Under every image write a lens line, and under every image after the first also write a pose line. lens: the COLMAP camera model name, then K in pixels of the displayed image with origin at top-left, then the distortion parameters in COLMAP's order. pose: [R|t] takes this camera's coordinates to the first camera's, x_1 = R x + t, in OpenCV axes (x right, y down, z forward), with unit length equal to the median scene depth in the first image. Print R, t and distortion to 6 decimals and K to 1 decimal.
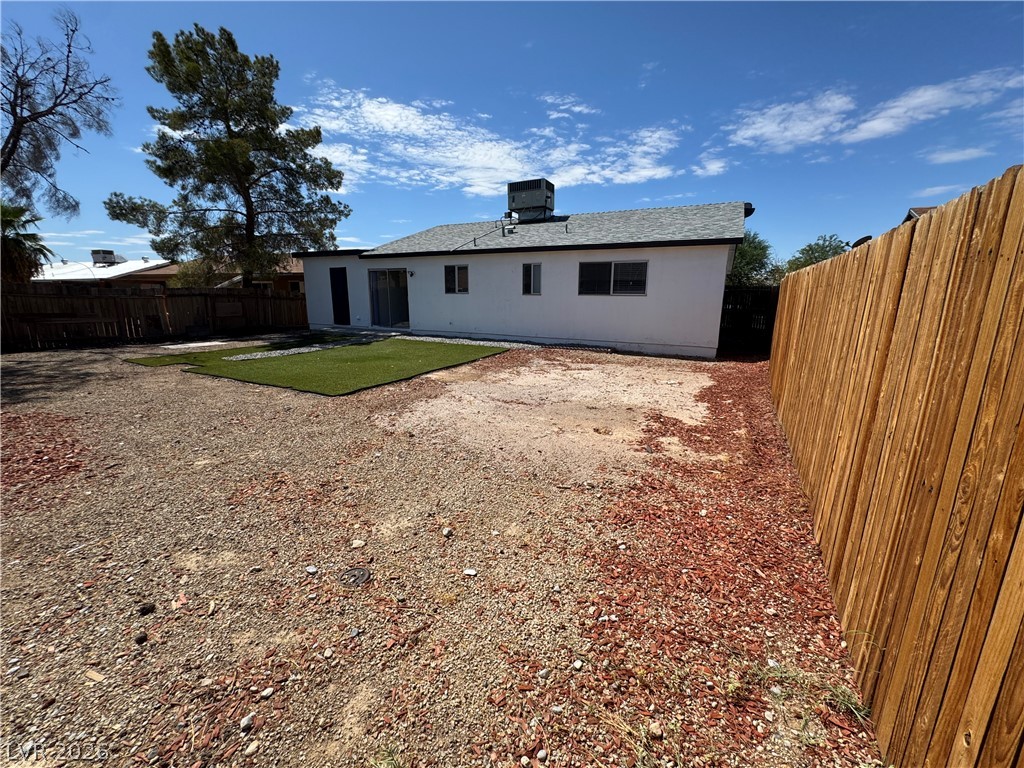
lens RADIAL K [[410.4, 0, 526.7], [0, 410.4, 376.9], [0, 0, 1]] dist [-0.005936, 0.001389]
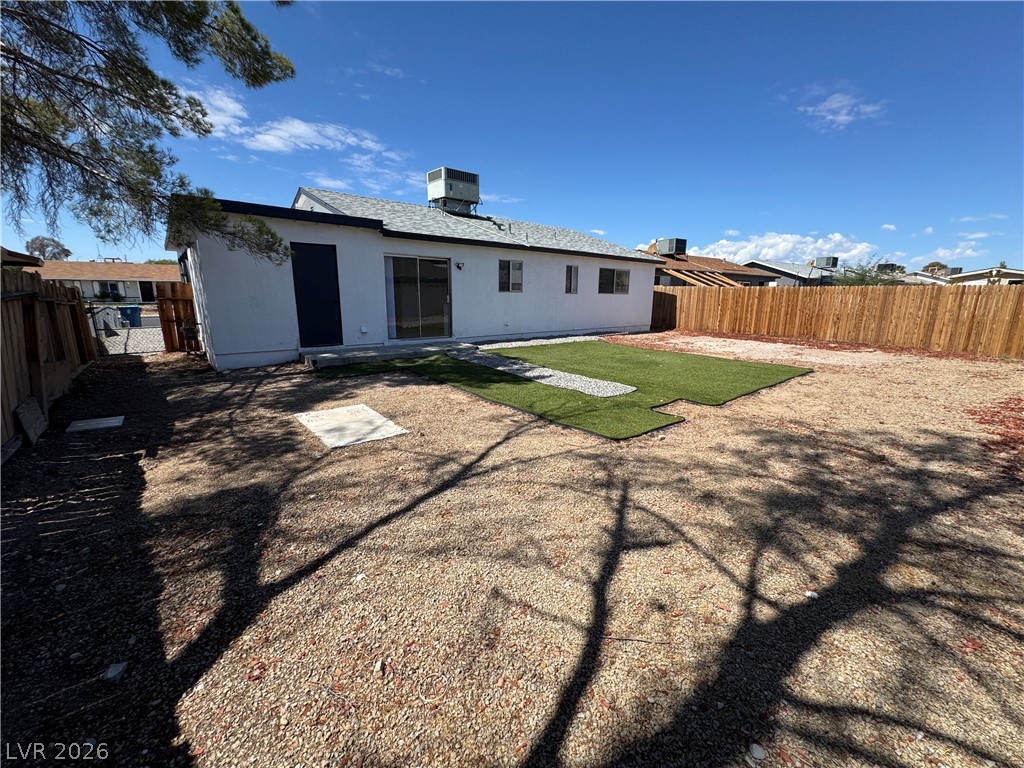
lens RADIAL K [[410.4, 0, 511.0], [0, 410.4, 377.5], [0, 0, 1]] dist [-0.005936, 0.001389]
pose [[0.408027, -0.184501, 0.894133, -1.004698], [0.177797, 0.976674, 0.120397, -0.125583], [-0.895490, 0.109849, 0.431313, 0.622383]]
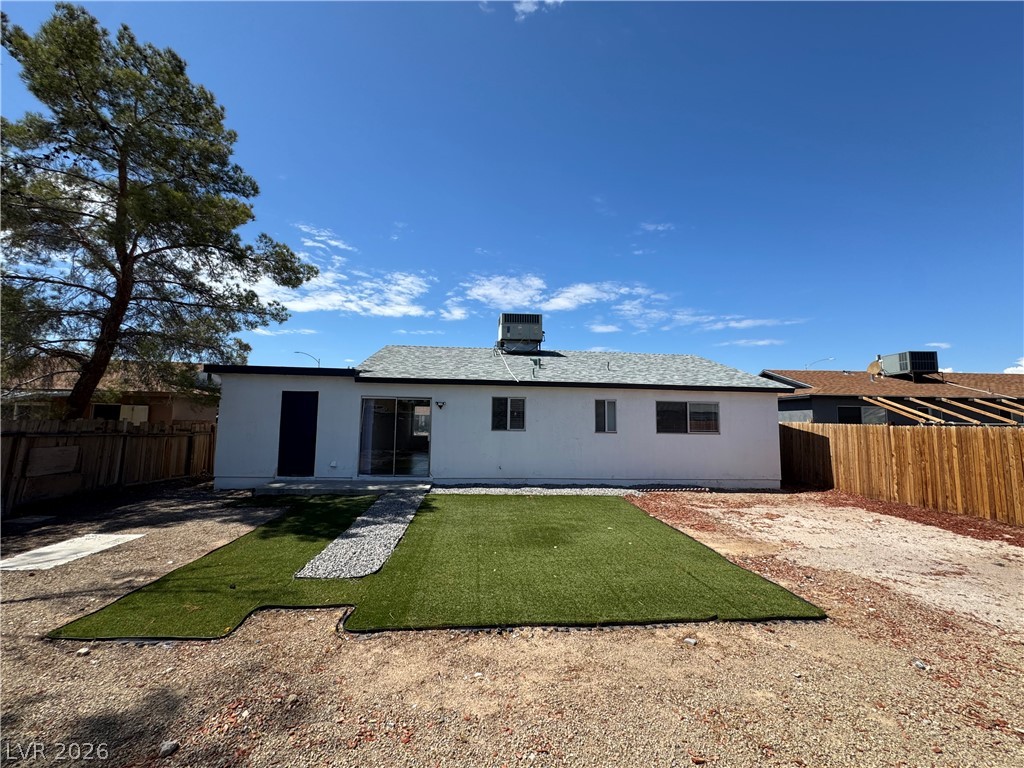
lens RADIAL K [[410.4, 0, 517.0], [0, 410.4, 380.6], [0, 0, 1]] dist [-0.005936, 0.001389]
pose [[0.849731, 0.057719, 0.524048, -0.587109], [0.094612, 0.961159, -0.259273, -0.083771], [-0.518658, 0.269893, 0.811265, 0.292882]]
